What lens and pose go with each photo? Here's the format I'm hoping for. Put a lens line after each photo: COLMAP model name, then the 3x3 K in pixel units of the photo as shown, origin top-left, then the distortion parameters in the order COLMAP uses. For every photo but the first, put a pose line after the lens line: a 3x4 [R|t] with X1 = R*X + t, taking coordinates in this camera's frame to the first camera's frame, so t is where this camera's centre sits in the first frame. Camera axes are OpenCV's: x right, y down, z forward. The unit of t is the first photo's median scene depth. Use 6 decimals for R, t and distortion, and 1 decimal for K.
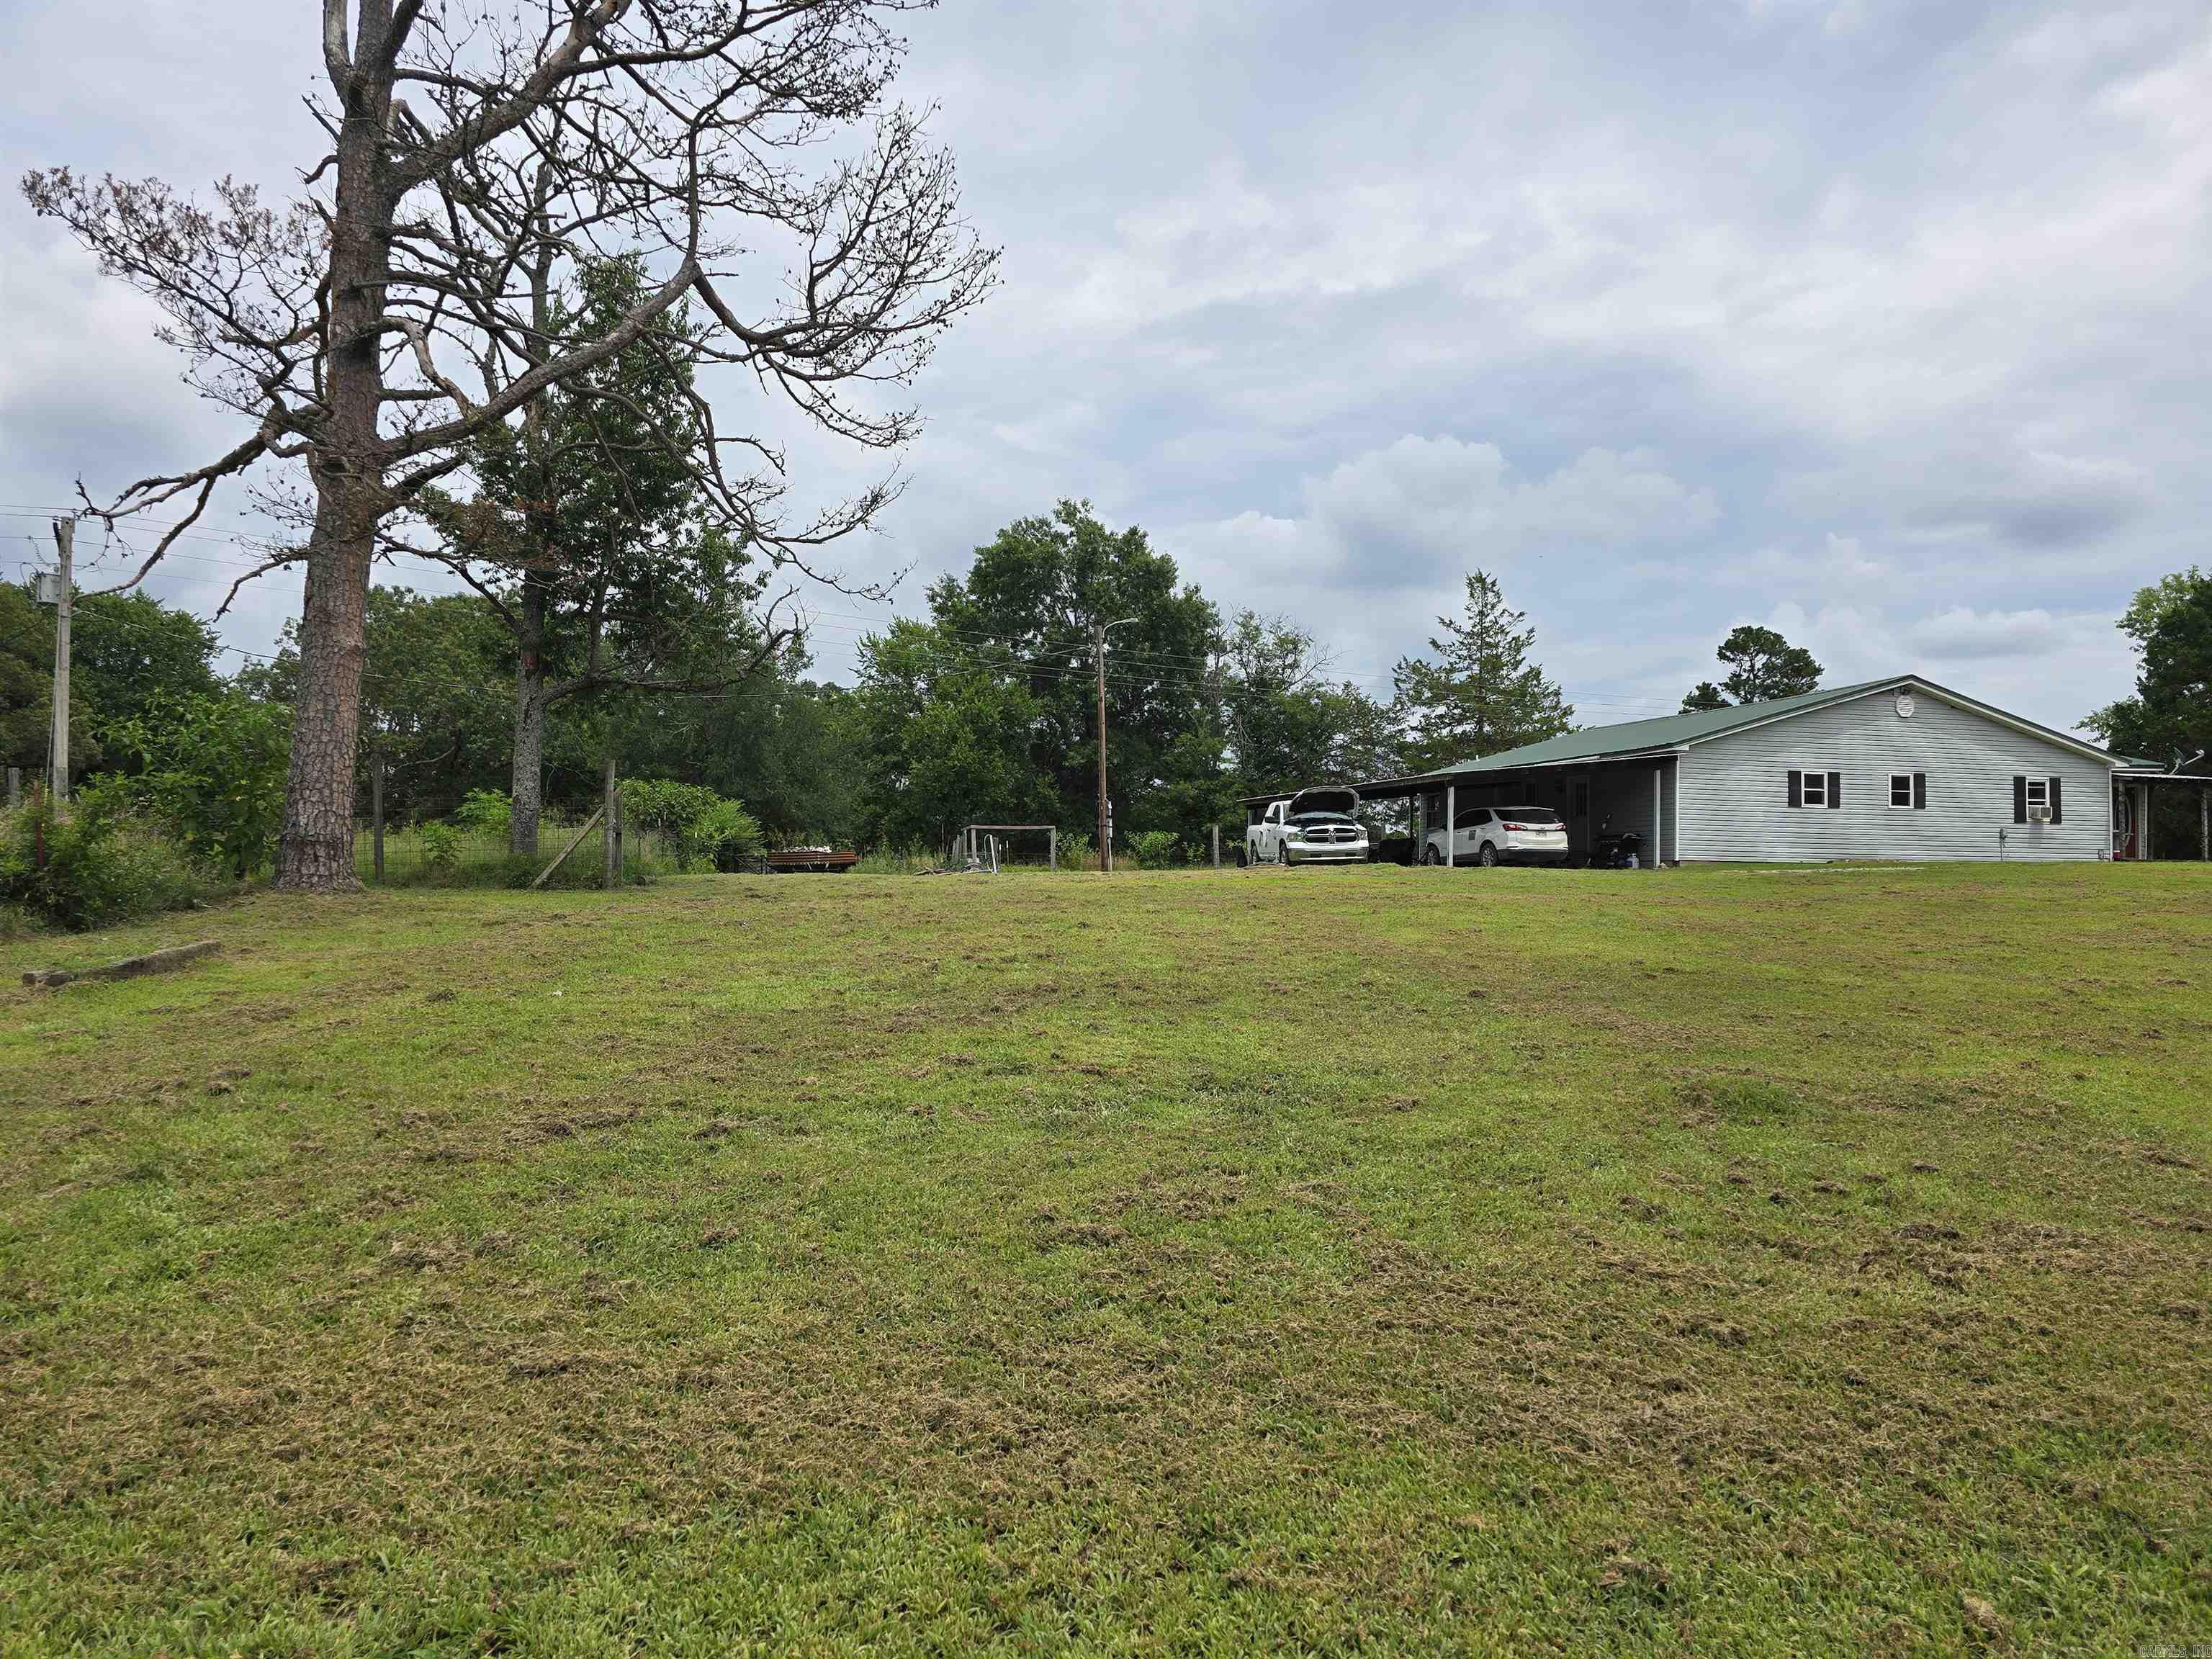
lens RADIAL K [[1471.8, 0, 1098.7], [0, 1471.8, 844.8], [0, 0, 1]] dist [0.069639, -0.062131]
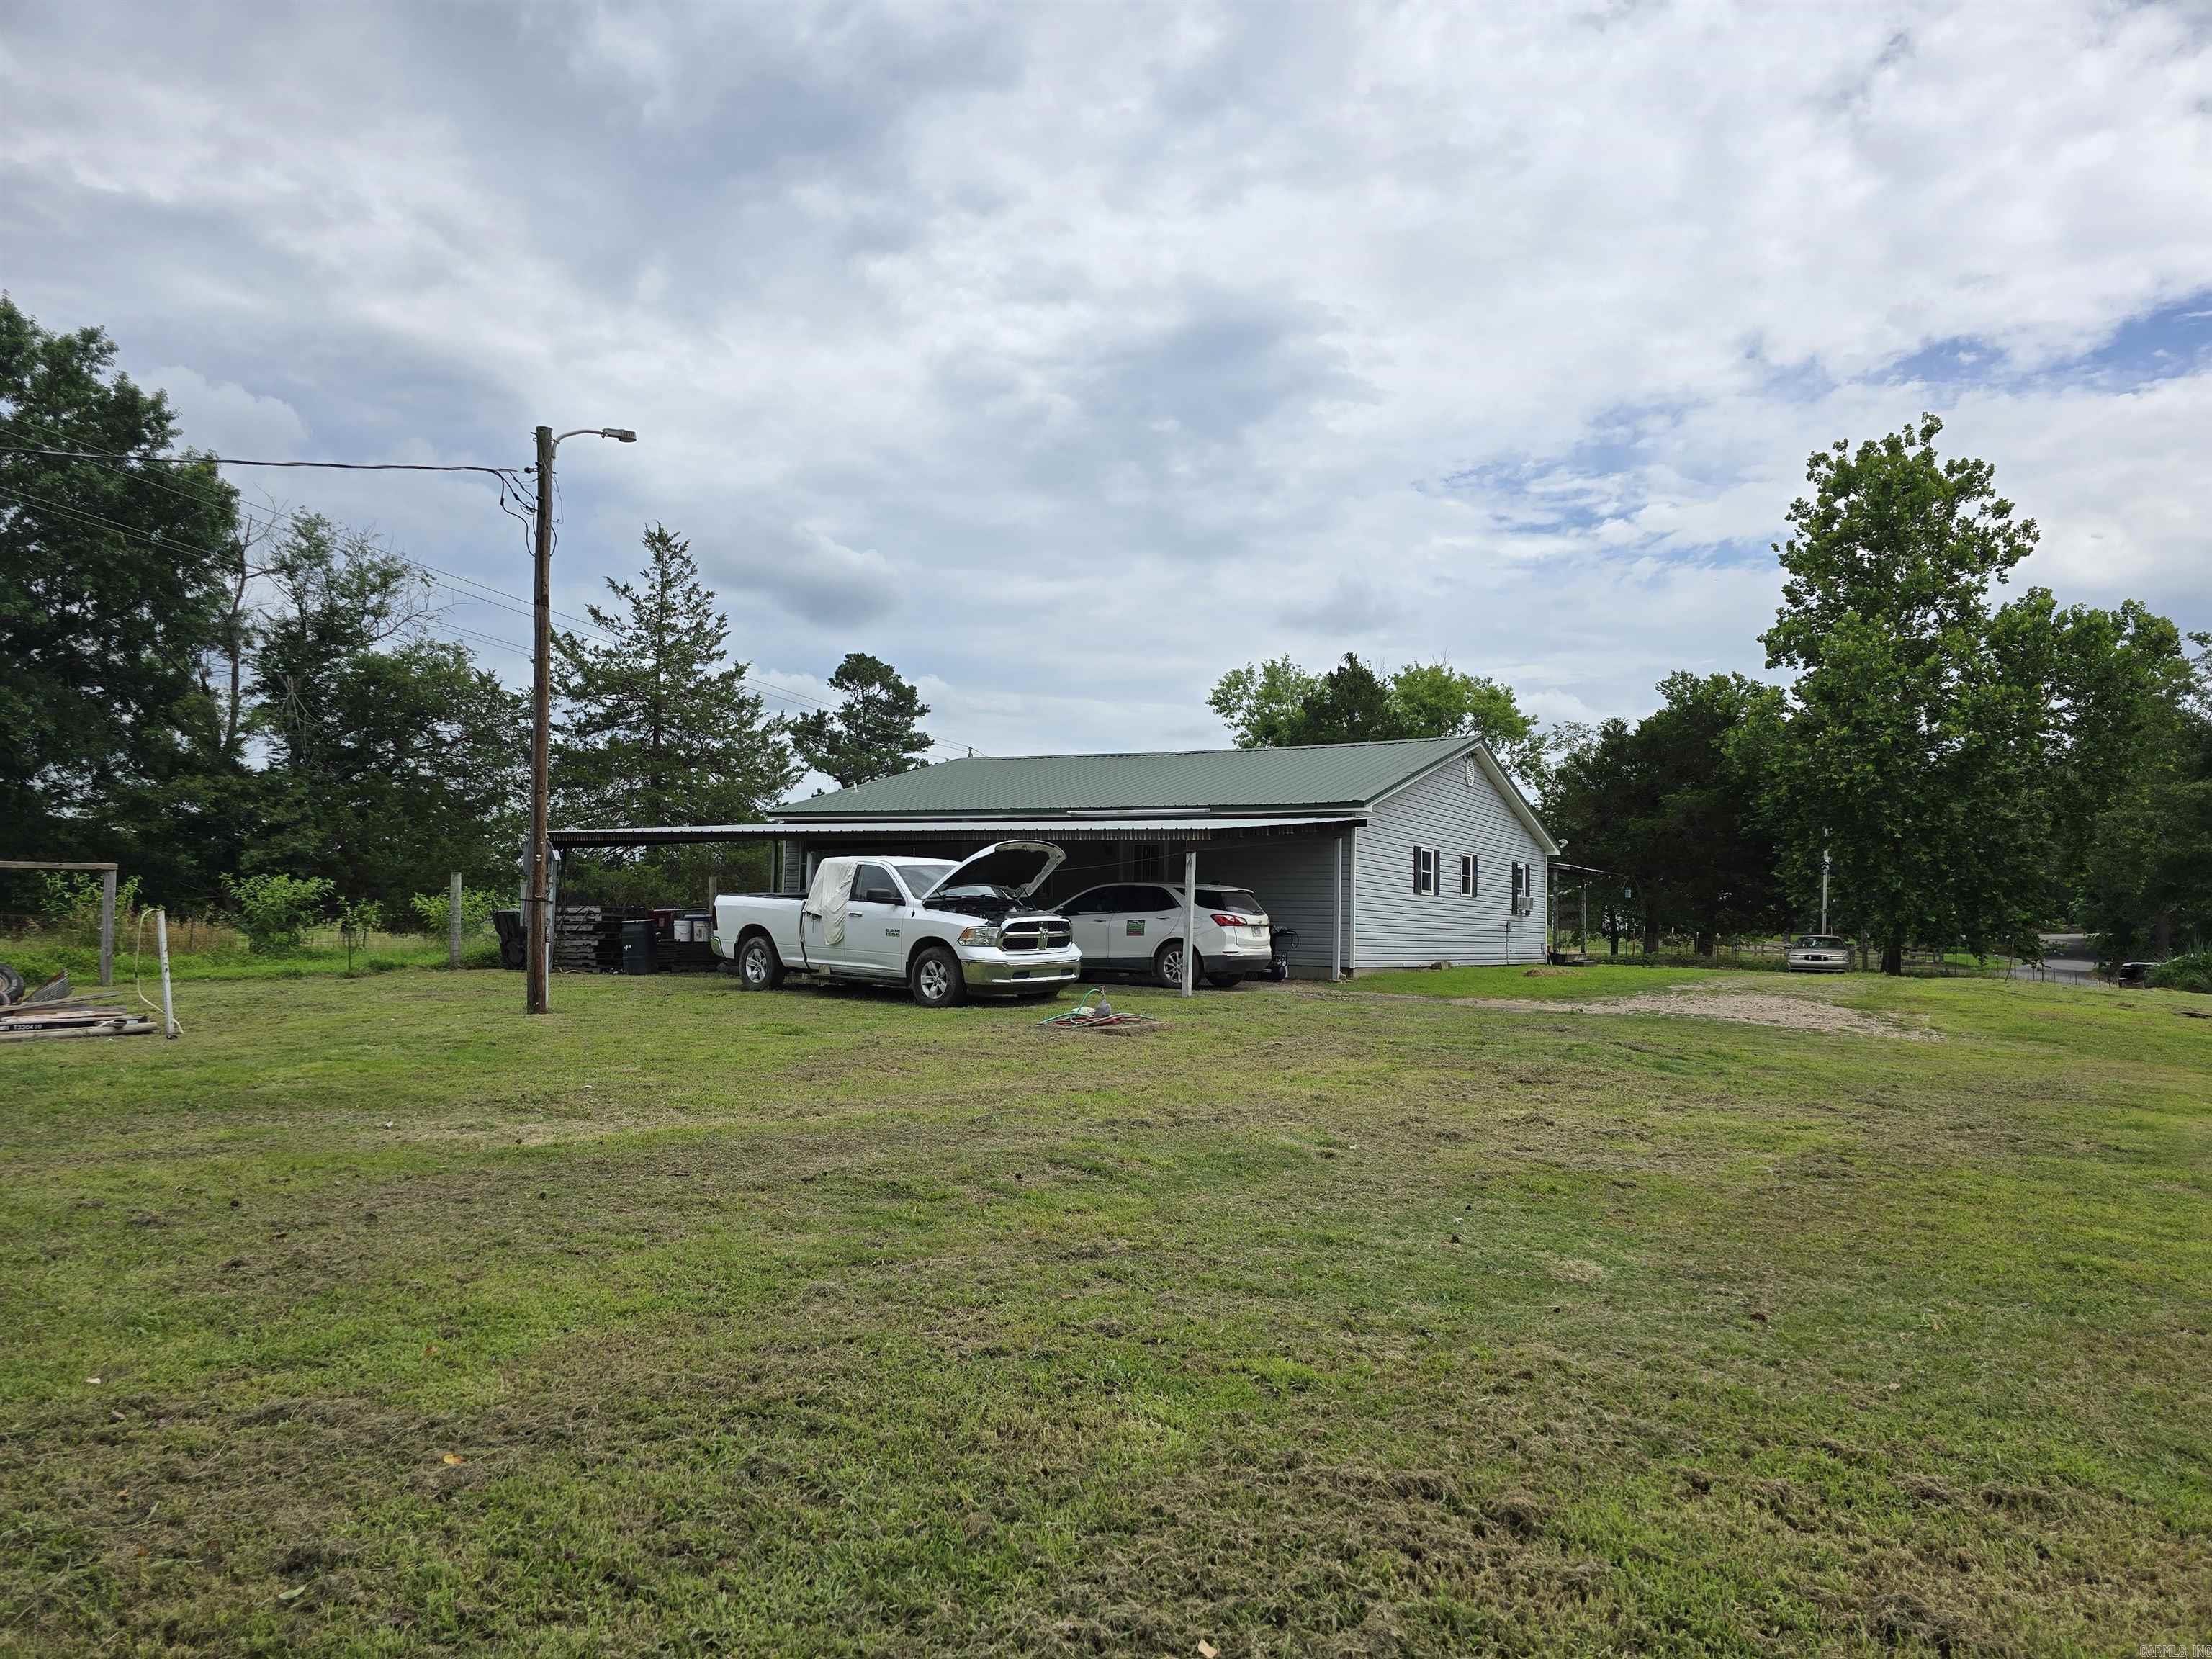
lens RADIAL K [[1471.8, 0, 1114.9], [0, 1471.8, 844.3], [0, 0, 1]] dist [0.069639, -0.062131]
pose [[0.713131, 0.048049, 0.699382, -0.092786], [-0.037195, 0.998836, -0.030695, -0.011772], [-0.700043, -0.004124, 0.714089, 0.312742]]
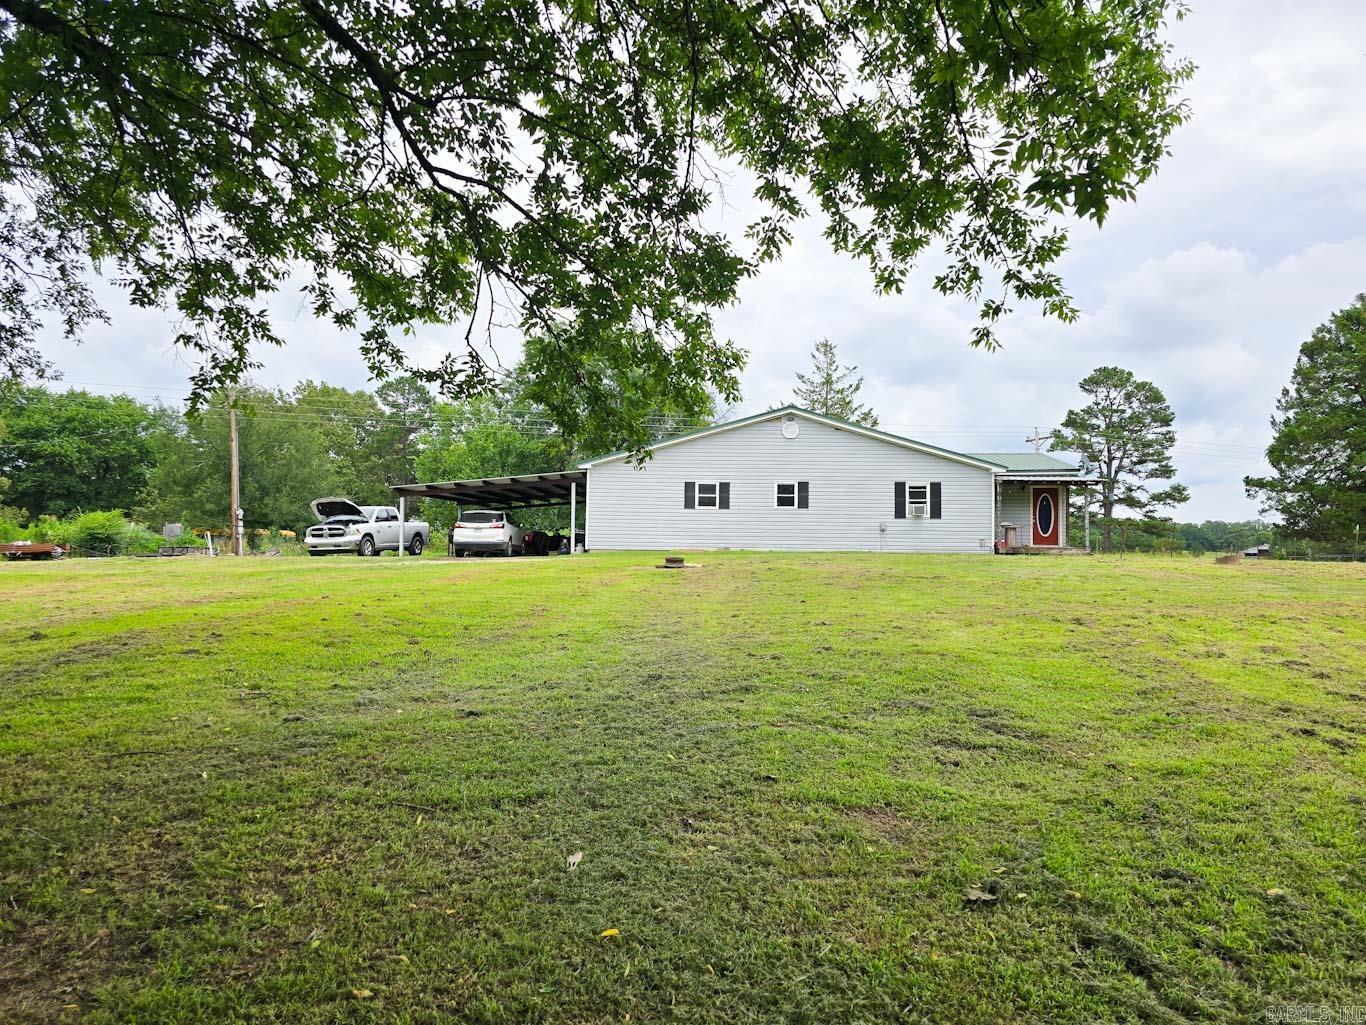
lens RADIAL K [[908.9, 0, 695.8], [0, 908.9, 544.1], [0, 0, 1]] dist [0.069639, -0.062131]
pose [[0.963093, -0.000806, -0.269169, 0.377825], [0.005889, 0.999819, 0.018075, -0.004691], [0.269106, -0.018993, 0.962923, 0.120840]]
